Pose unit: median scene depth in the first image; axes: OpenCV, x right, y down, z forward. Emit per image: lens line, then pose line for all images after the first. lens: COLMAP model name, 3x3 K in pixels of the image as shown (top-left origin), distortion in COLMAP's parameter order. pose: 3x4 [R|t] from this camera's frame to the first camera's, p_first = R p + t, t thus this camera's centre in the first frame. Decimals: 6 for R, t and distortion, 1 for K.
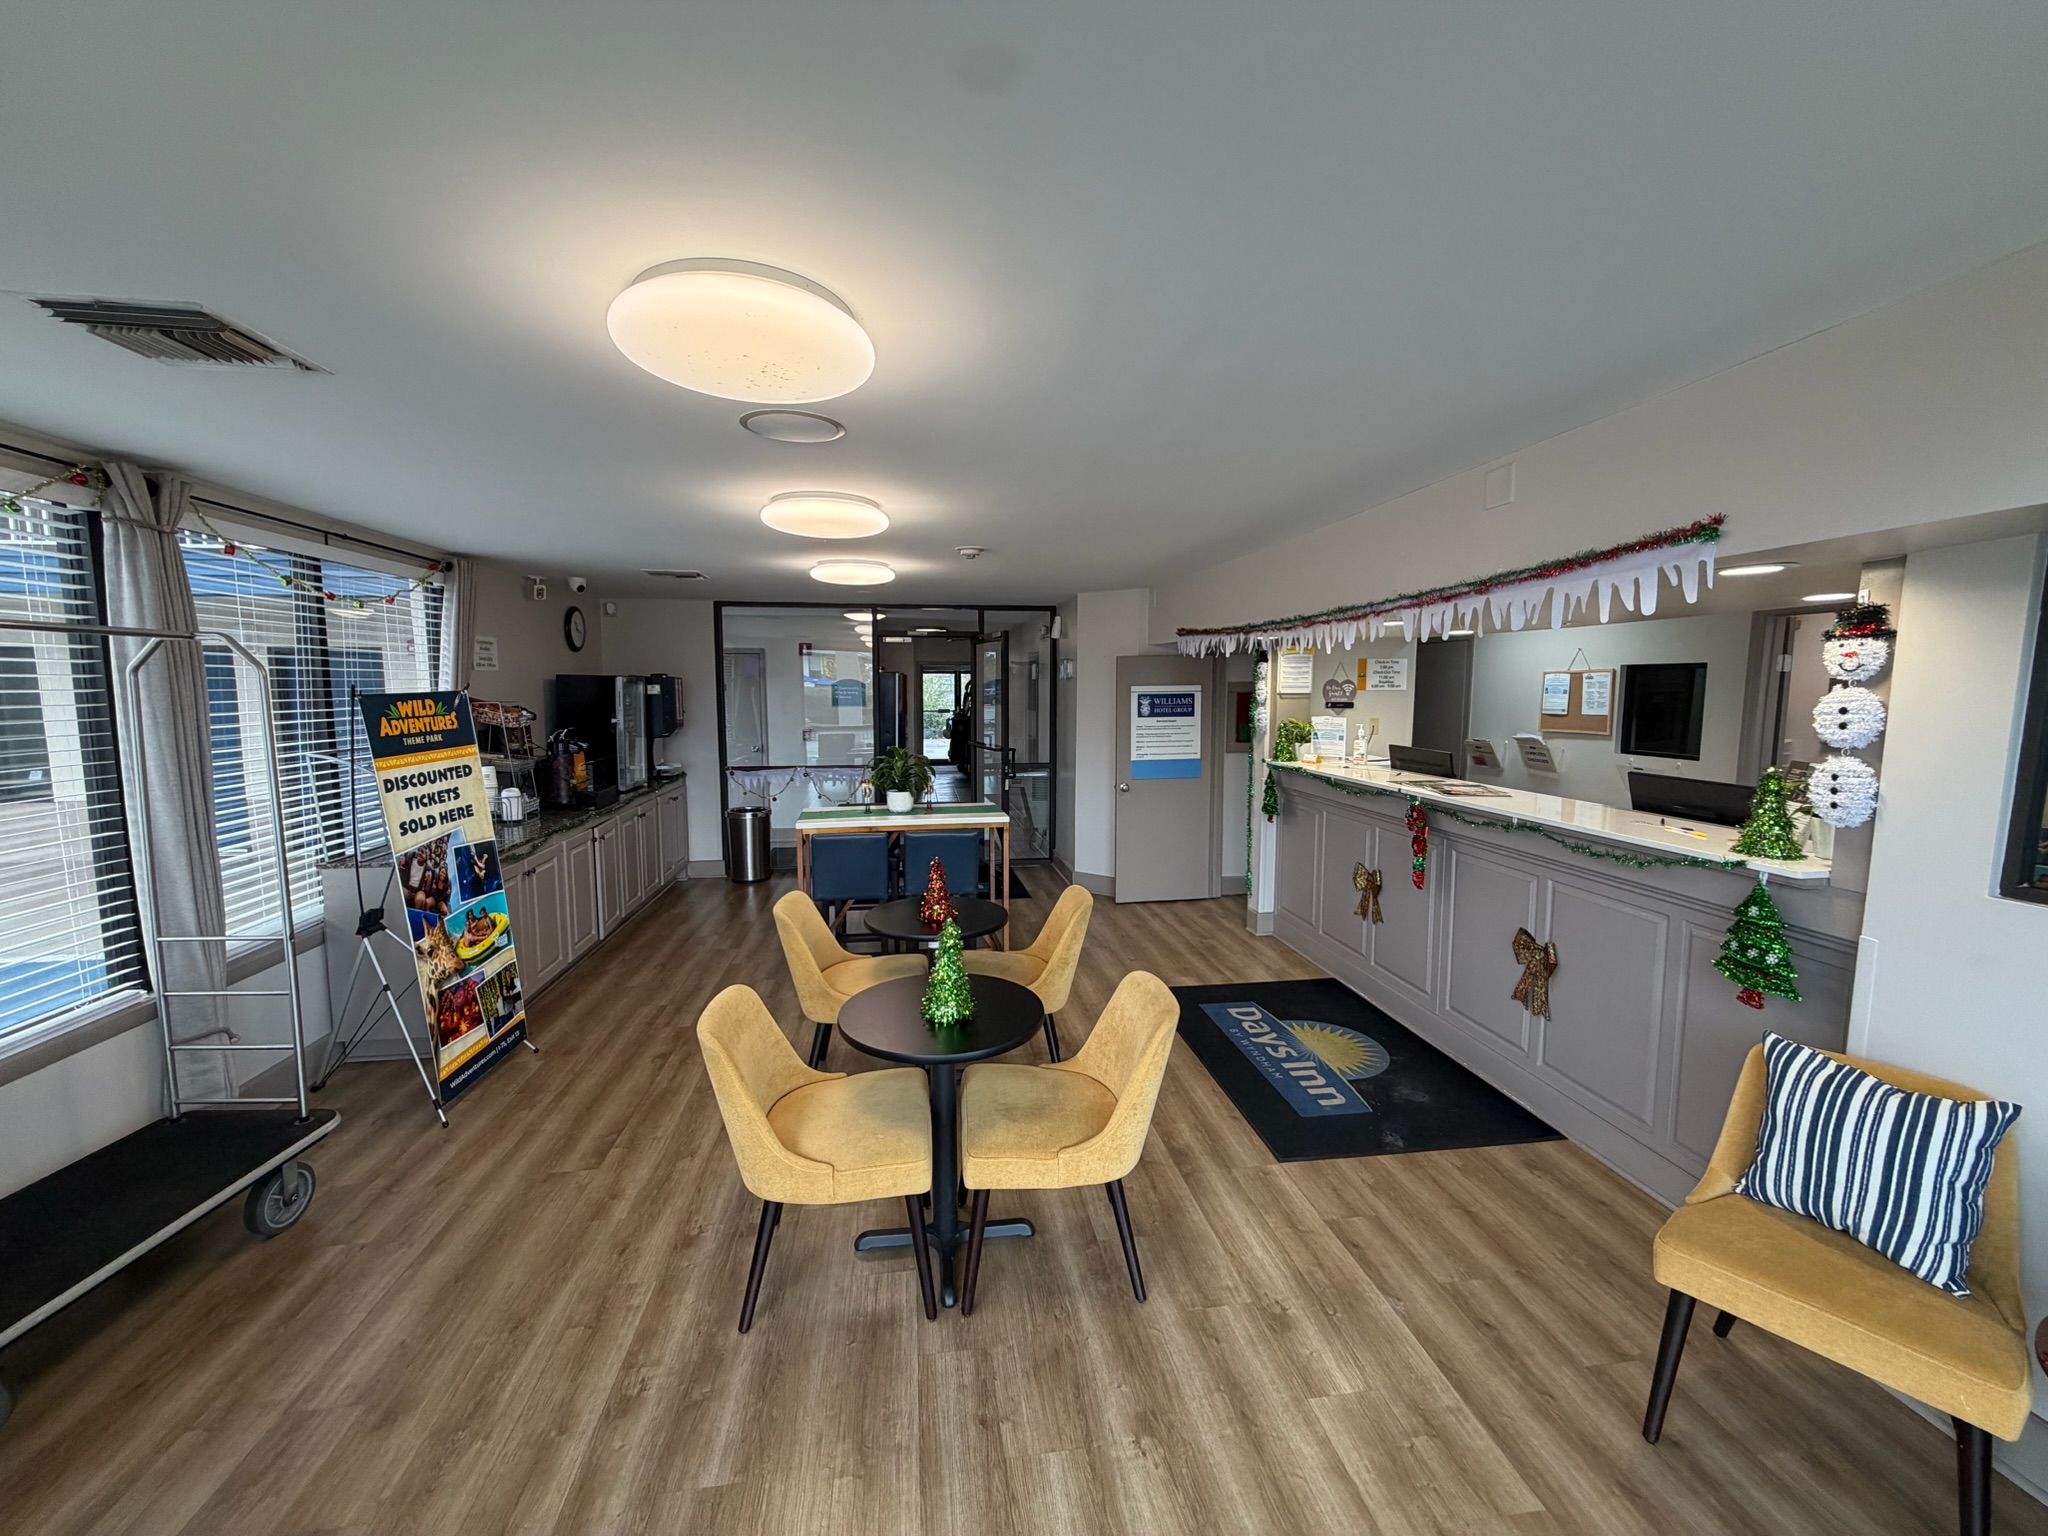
lens RADIAL K [[783.1, 0, 1024.0], [0, 783.1, 768.0], [0, 0, 1]] dist [-0.037283, 0.000424]
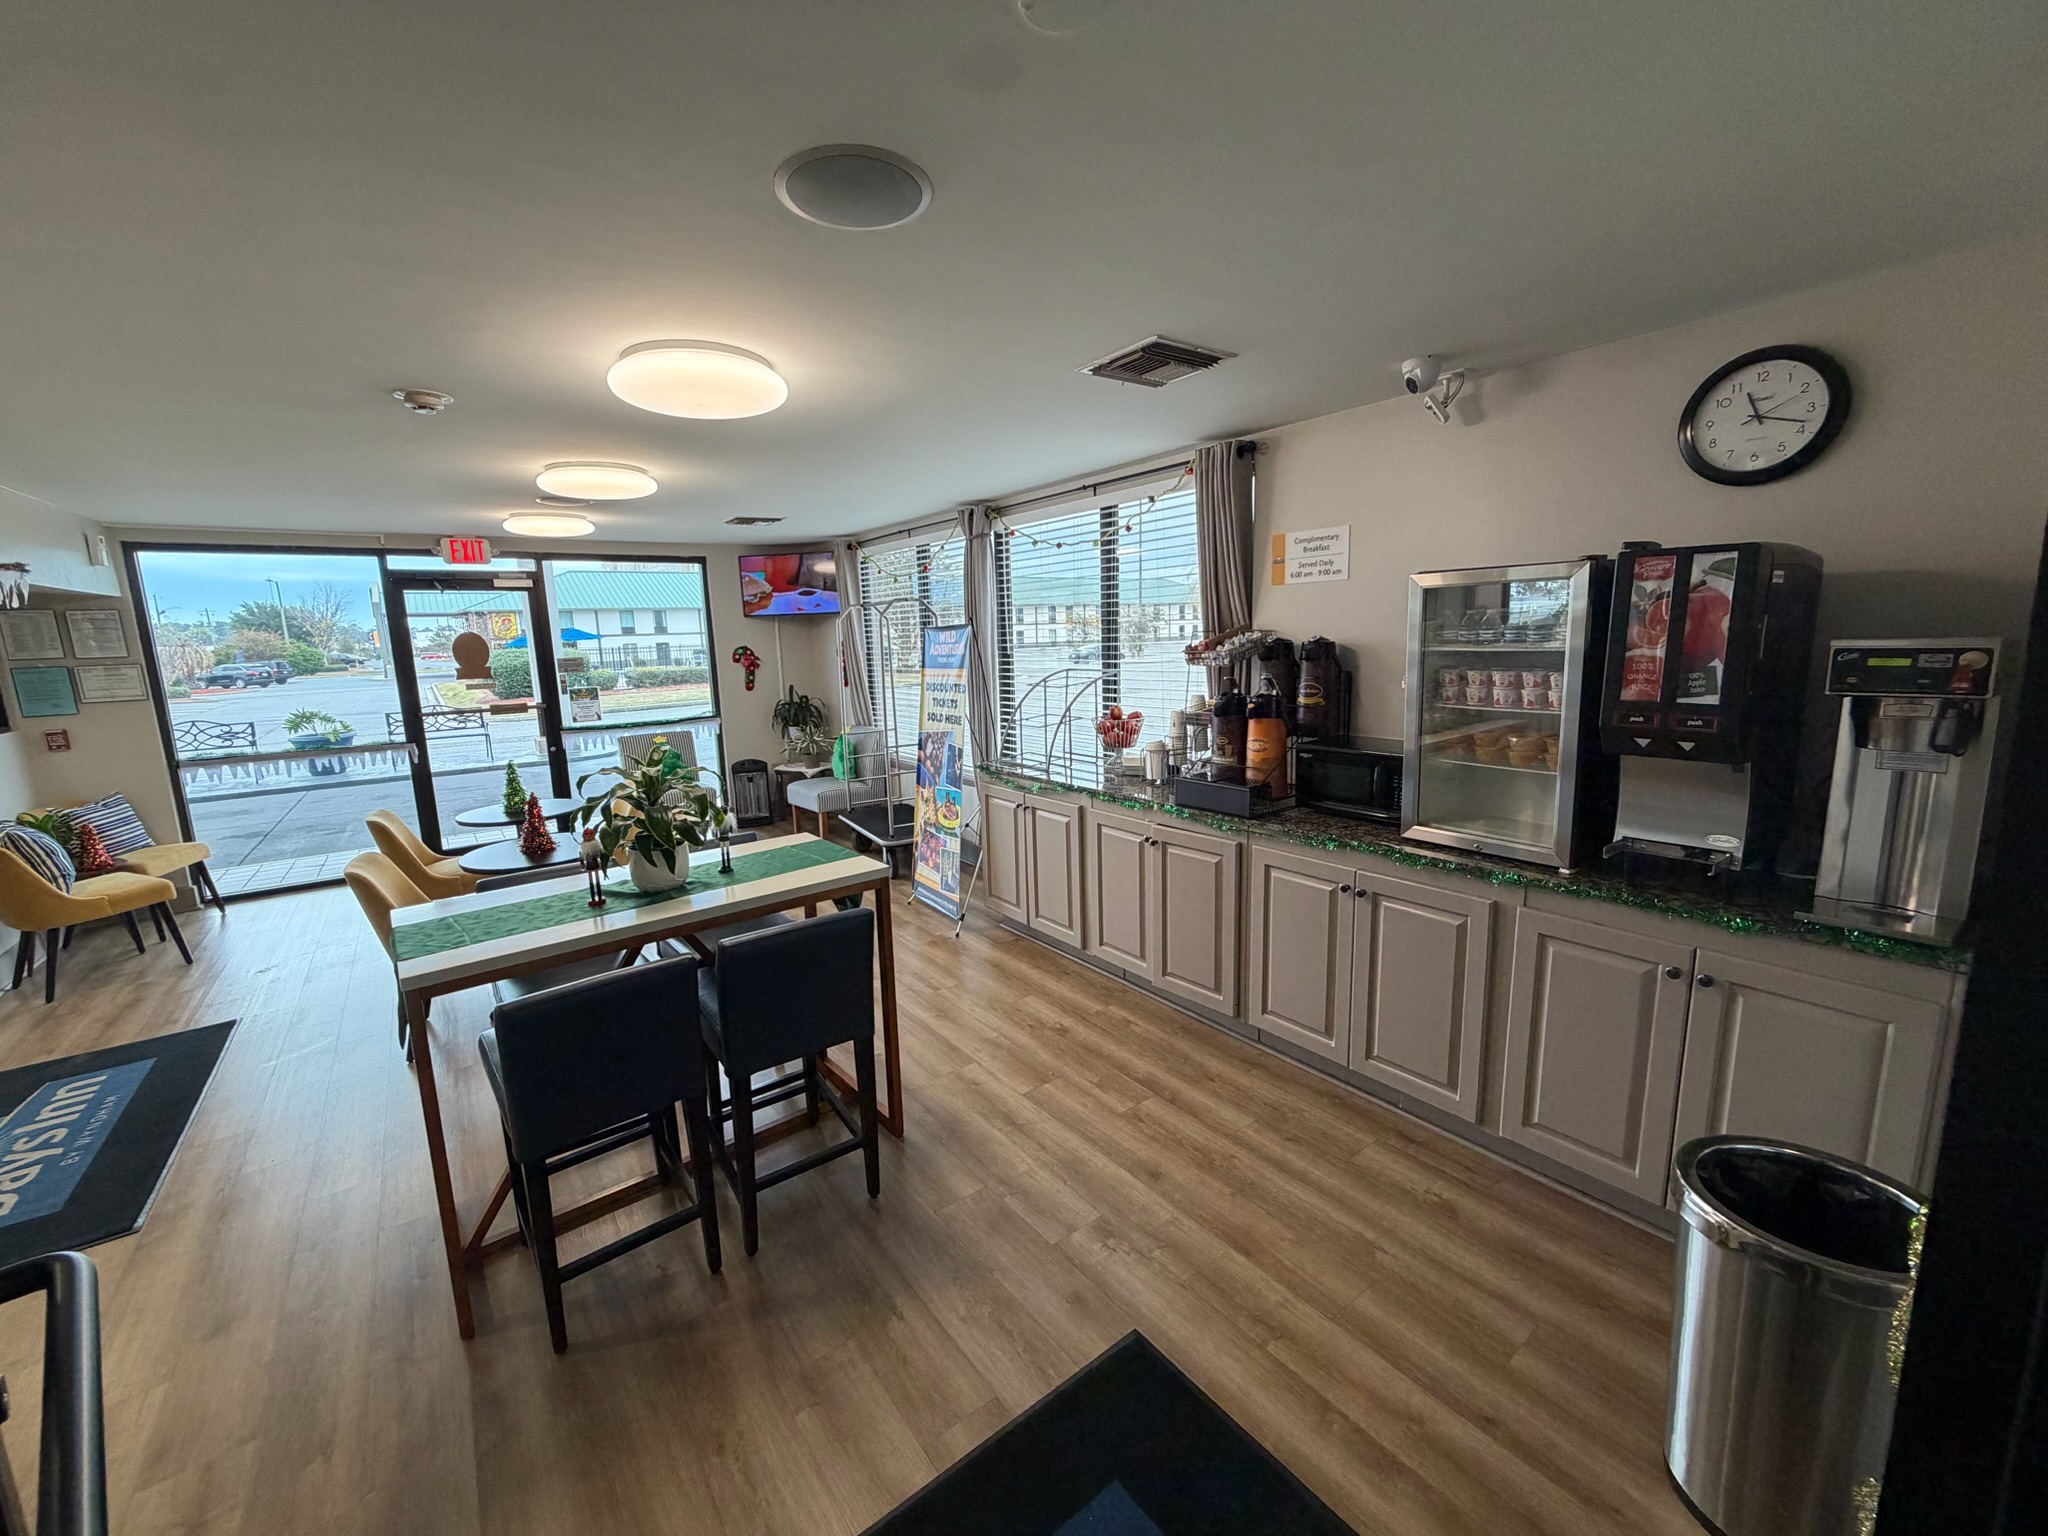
lens RADIAL K [[783.1, 0, 1024.0], [0, 783.1, 768.0], [0, 0, 1]] dist [-0.037283, 0.000424]
pose [[-0.867949, 0.103872, -0.485669, -0.200198], [-0.022635, 0.968595, 0.247610, -0.185231], [0.496137, 0.225906, -0.838341, 2.161075]]
